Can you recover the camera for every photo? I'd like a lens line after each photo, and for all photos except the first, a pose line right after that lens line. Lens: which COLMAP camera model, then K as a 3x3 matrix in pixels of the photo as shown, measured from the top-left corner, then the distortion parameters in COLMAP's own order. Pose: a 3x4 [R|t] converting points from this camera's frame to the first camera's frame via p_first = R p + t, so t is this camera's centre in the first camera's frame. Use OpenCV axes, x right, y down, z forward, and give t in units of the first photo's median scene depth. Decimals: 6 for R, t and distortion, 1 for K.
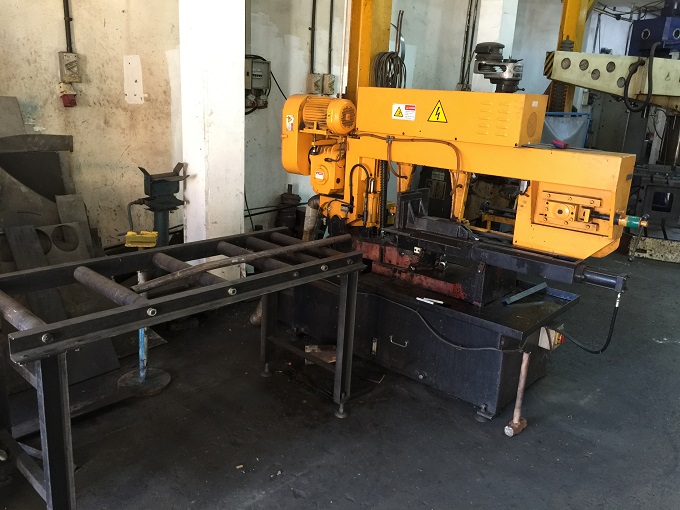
lens RADIAL K [[589.5, 0, 339.8], [0, 589.5, 255.9], [0, 0, 1]] dist [0.036285, -0.028022]
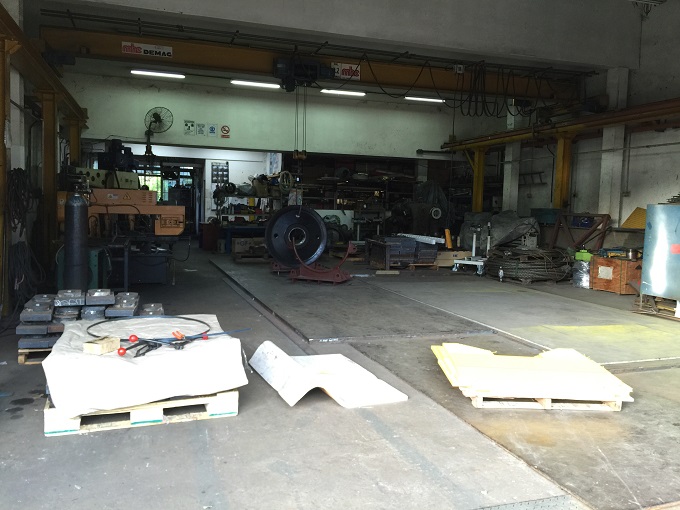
lens RADIAL K [[589.5, 0, 341.3], [0, 589.5, 254.5], [0, 0, 1]] dist [0.036285, -0.028022]
pose [[0.454691, -0.108549, 0.884010, -2.018445], [0.228049, 0.973647, 0.002259, 0.296897], [-0.860959, 0.200570, 0.467463, -1.327529]]
